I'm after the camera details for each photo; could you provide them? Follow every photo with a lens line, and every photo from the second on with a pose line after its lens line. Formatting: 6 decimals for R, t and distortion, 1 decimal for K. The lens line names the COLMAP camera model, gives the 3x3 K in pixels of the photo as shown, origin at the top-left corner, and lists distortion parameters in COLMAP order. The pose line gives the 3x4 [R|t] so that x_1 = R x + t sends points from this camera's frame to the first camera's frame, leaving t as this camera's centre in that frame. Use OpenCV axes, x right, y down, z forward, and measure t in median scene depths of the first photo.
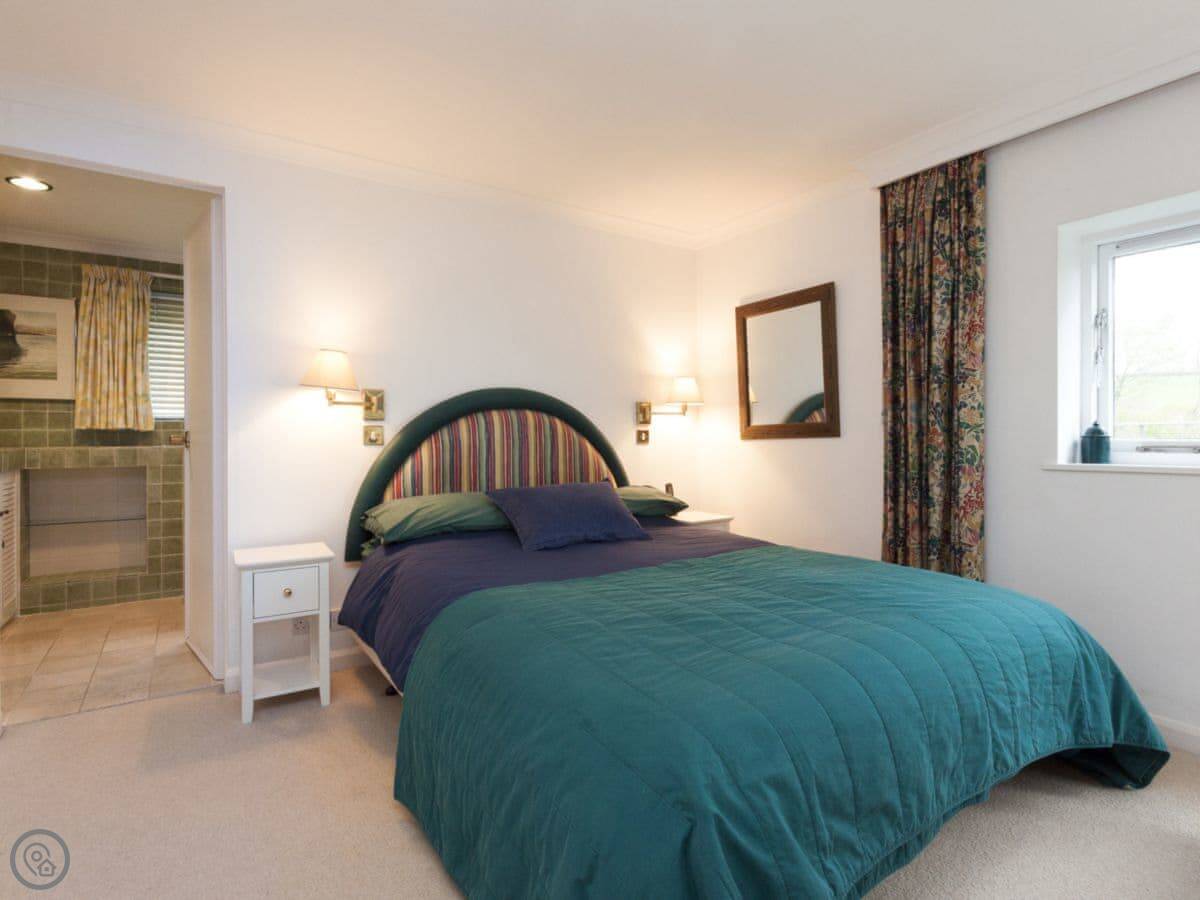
lens RADIAL K [[623.4, 0, 598.0], [0, 623.4, 441.9], [0, 0, 1]] dist [-0.004387, -0.000743]
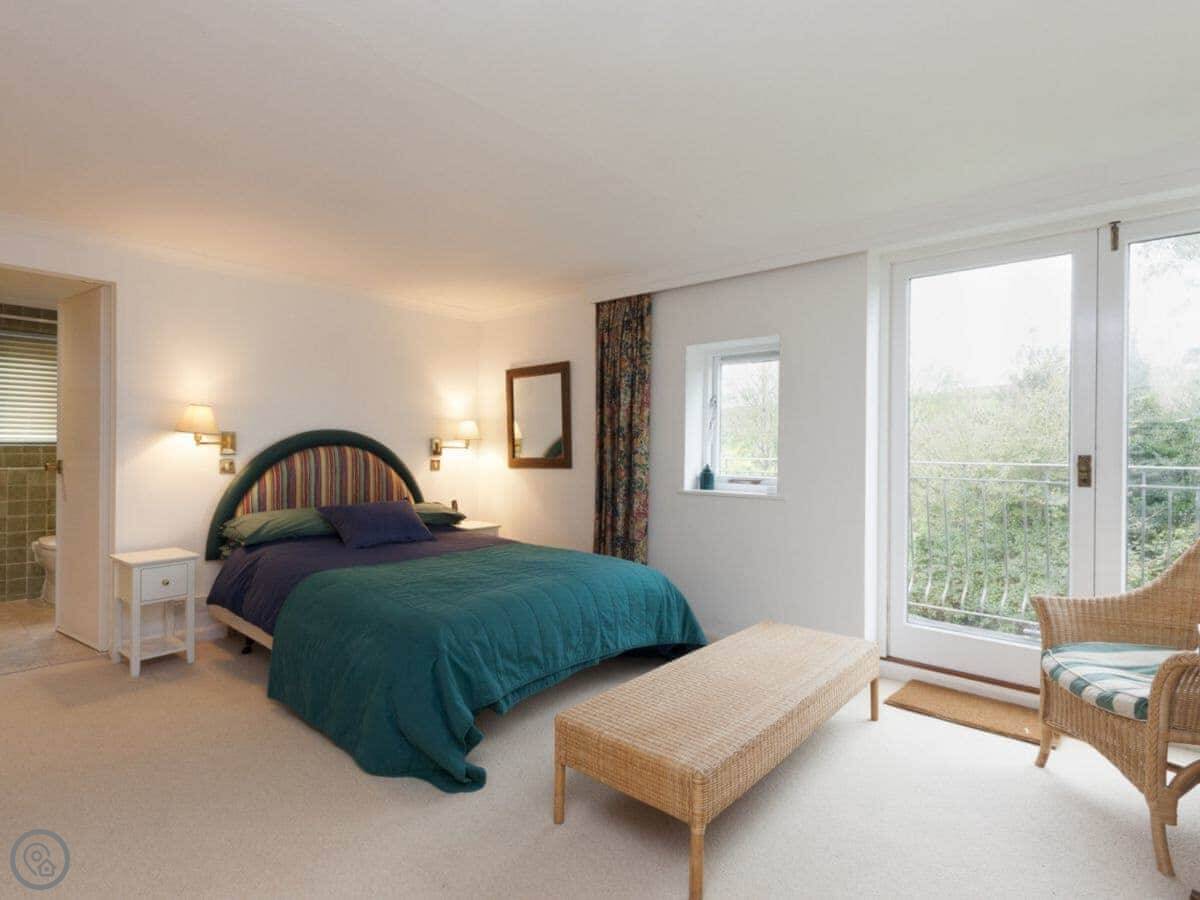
lens RADIAL K [[643.4, 0, 547.8], [0, 643.4, 453.6], [0, 0, 1]] dist [-0.004584, -0.000519]
pose [[0.975613, 0.013011, 0.219113, 0.007316], [-0.014052, 0.999896, 0.003194, -0.053707], [-0.219048, -0.006195, 0.975694, -0.511108]]
